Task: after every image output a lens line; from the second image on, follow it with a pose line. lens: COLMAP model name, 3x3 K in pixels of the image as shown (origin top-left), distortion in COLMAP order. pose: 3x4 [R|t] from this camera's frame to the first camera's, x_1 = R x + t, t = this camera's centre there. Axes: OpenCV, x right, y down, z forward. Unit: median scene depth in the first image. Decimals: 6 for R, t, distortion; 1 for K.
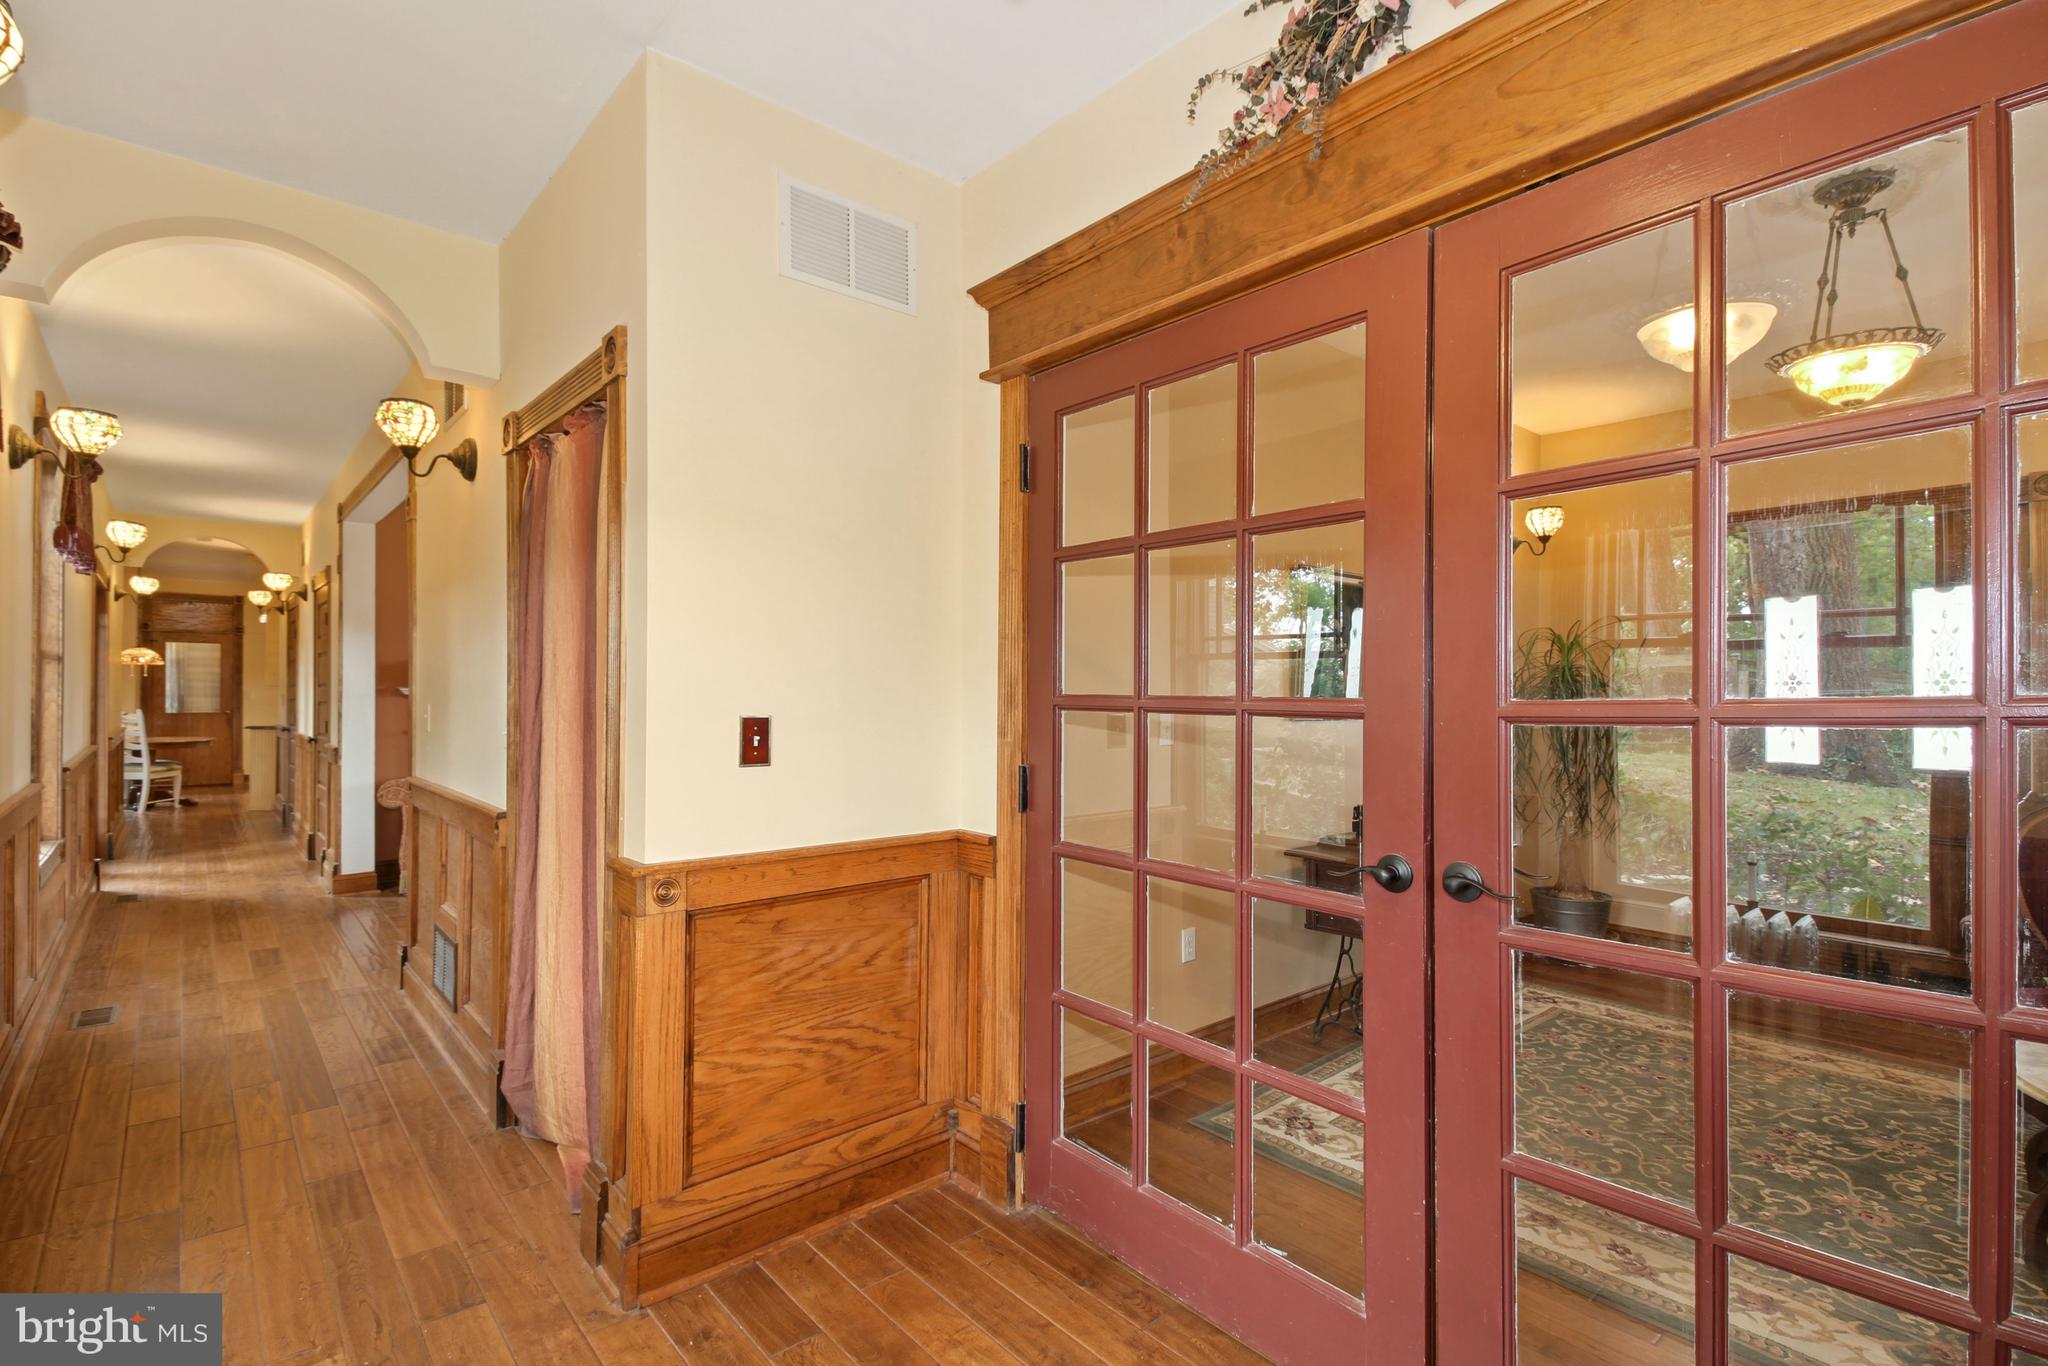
lens RADIAL K [[967.9, 0, 1018.2], [0, 967.9, 686.1], [0, 0, 1]] dist [-0.009985, -0.000738]
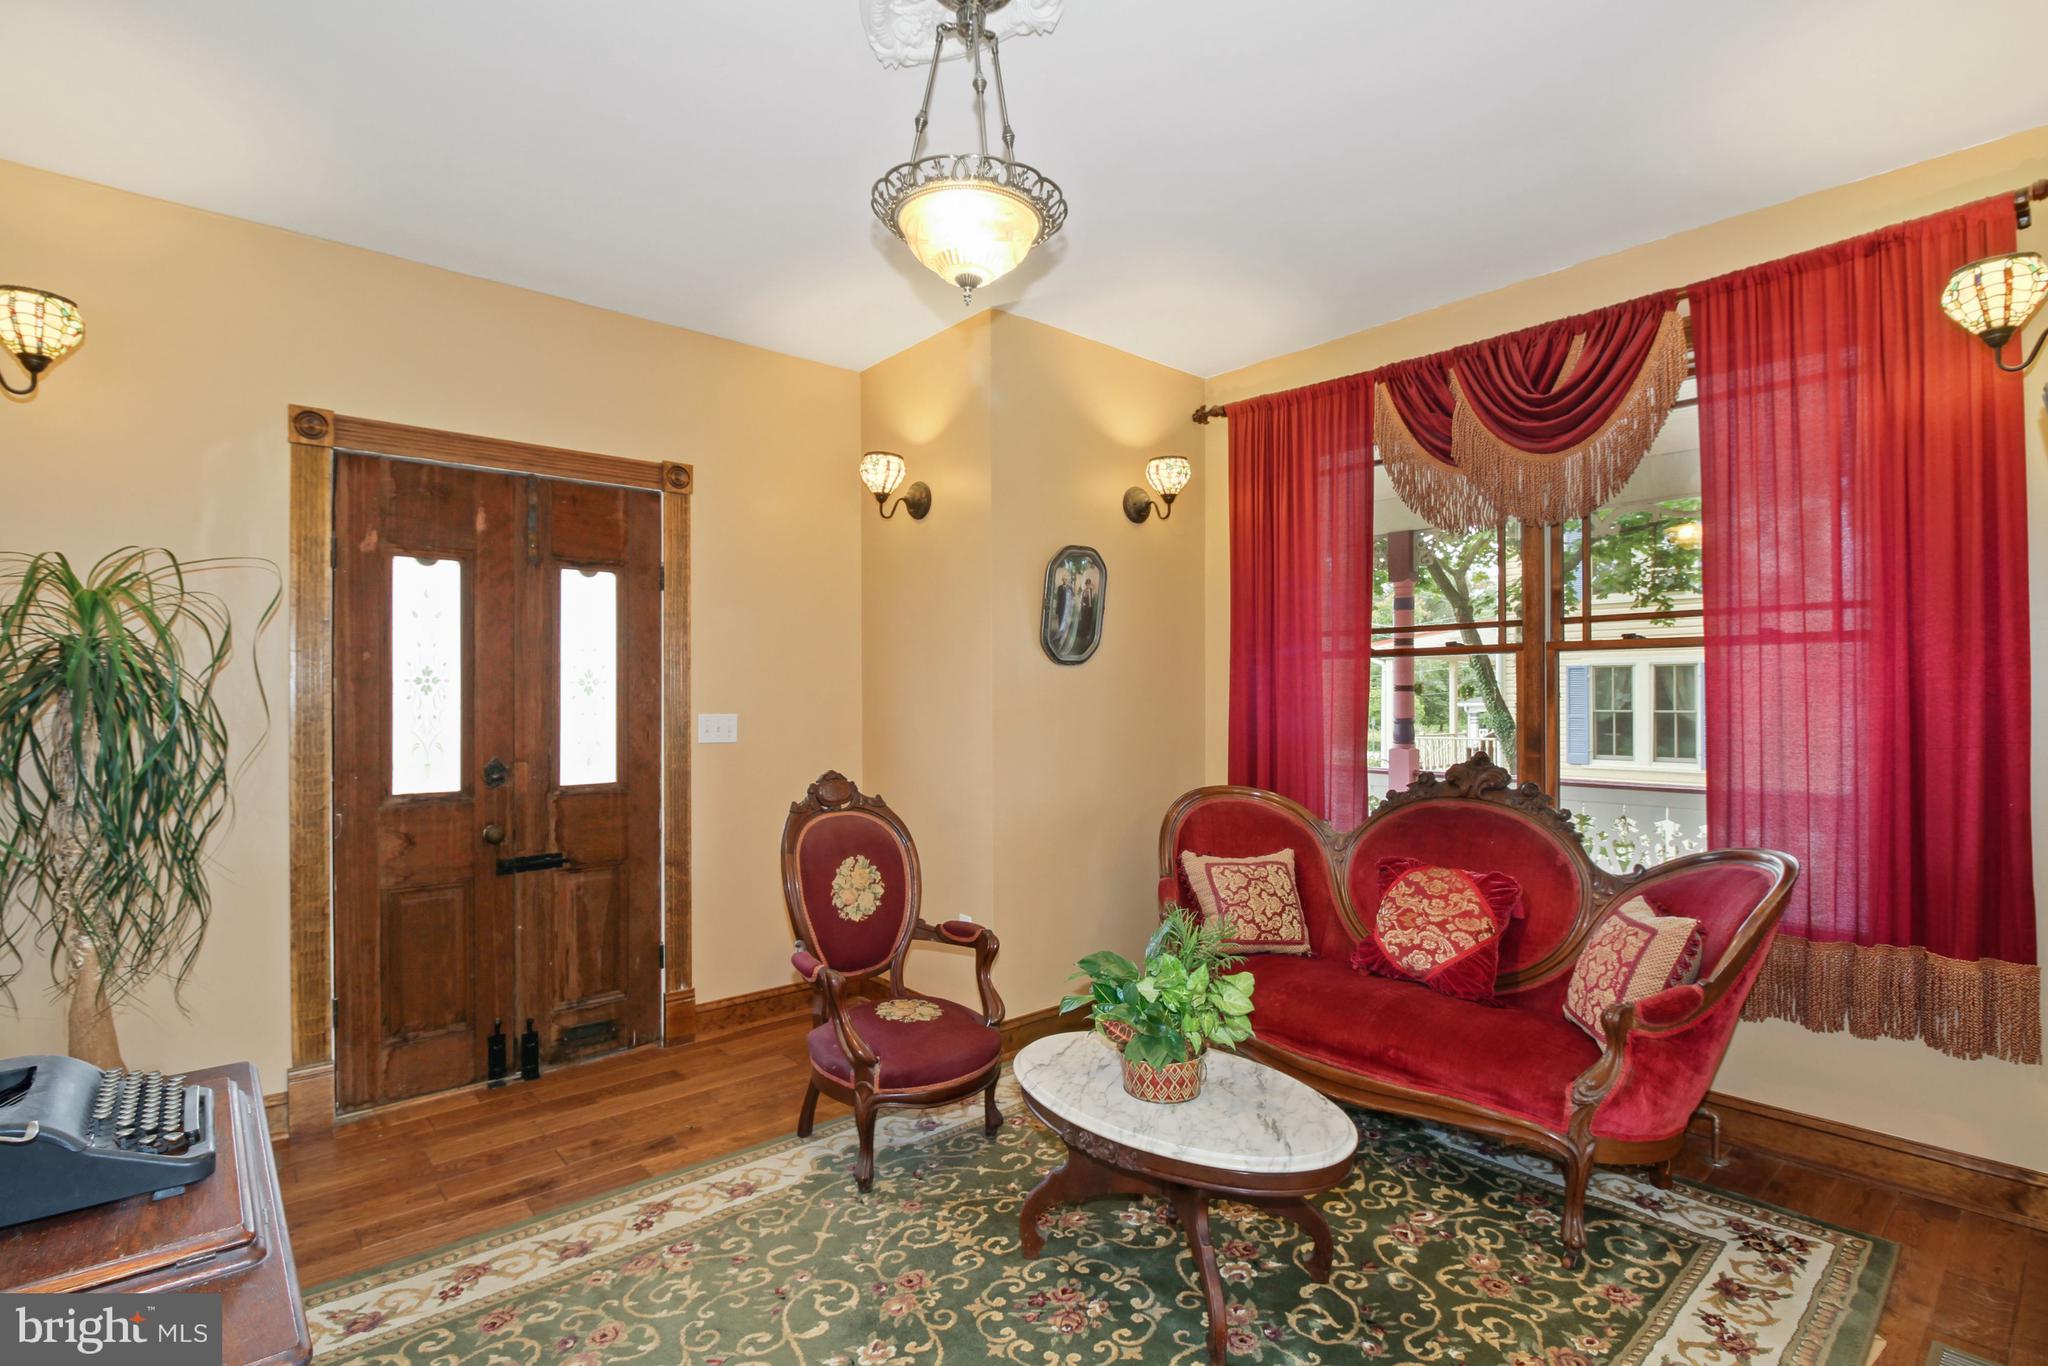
lens RADIAL K [[967.9, 0, 1005.3], [0, 967.9, 689.2], [0, 0, 1]] dist [-0.009985, -0.000738]
pose [[0.004258, 0.006515, 0.999970, 0.140792], [-0.008433, 0.999943, -0.006479, 0.005047], [-0.999955, -0.008405, 0.004313, 0.864887]]
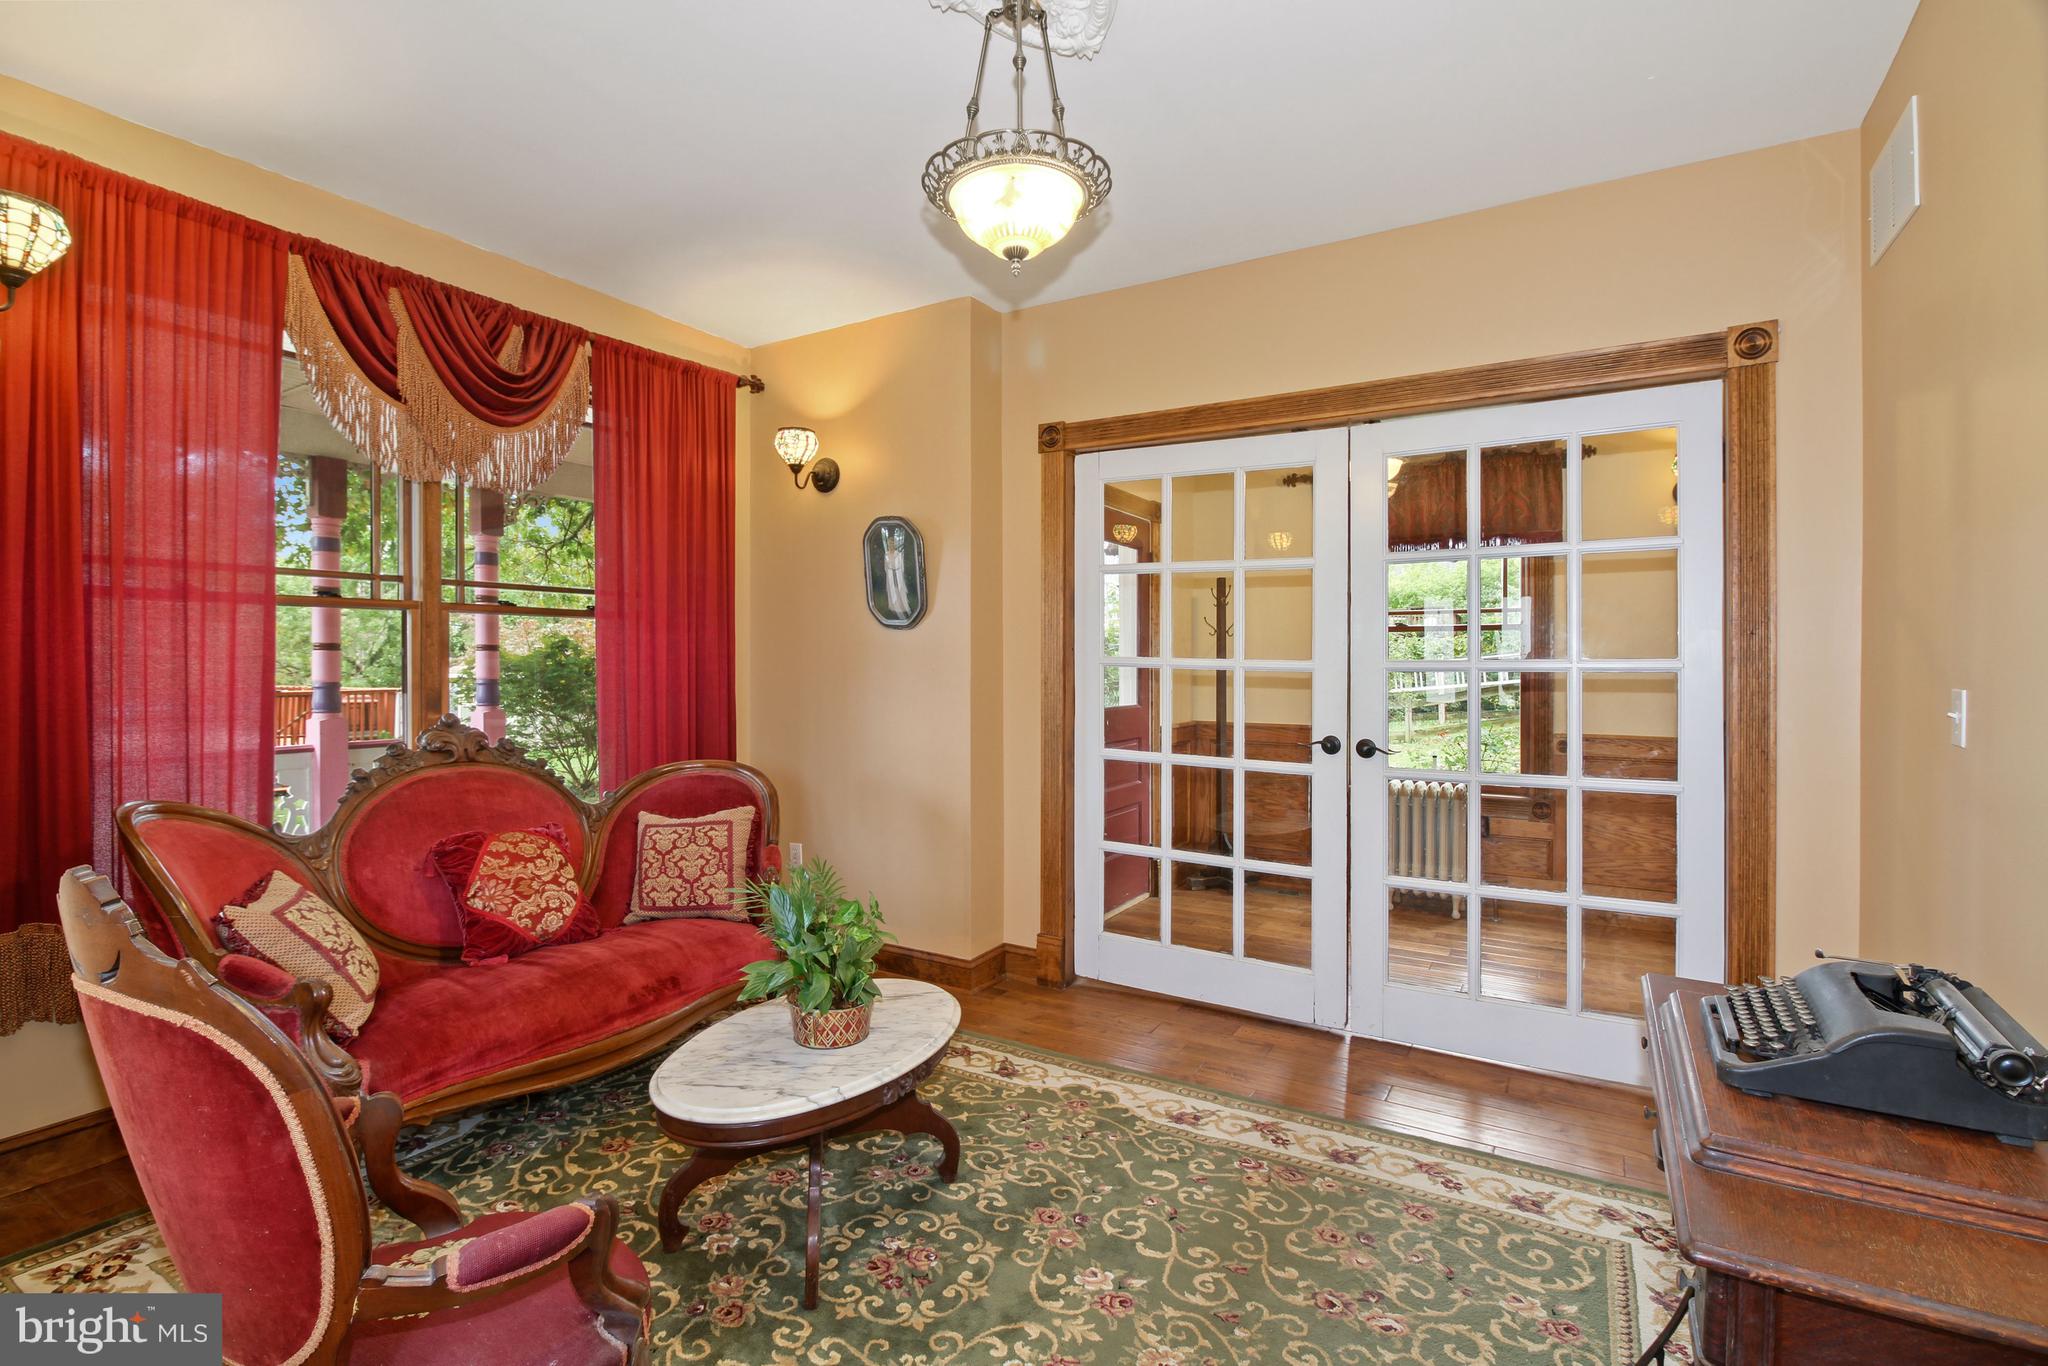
lens RADIAL K [[967.9, 0, 1006.0], [0, 967.9, 668.1], [0, 0, 1]] dist [-0.009985, -0.000738]
pose [[-0.950463, -0.000407, -0.310839, 0.987872], [-0.001953, 0.999987, 0.004663, 0.007872], [0.310833, 0.005039, -0.950451, 1.517289]]
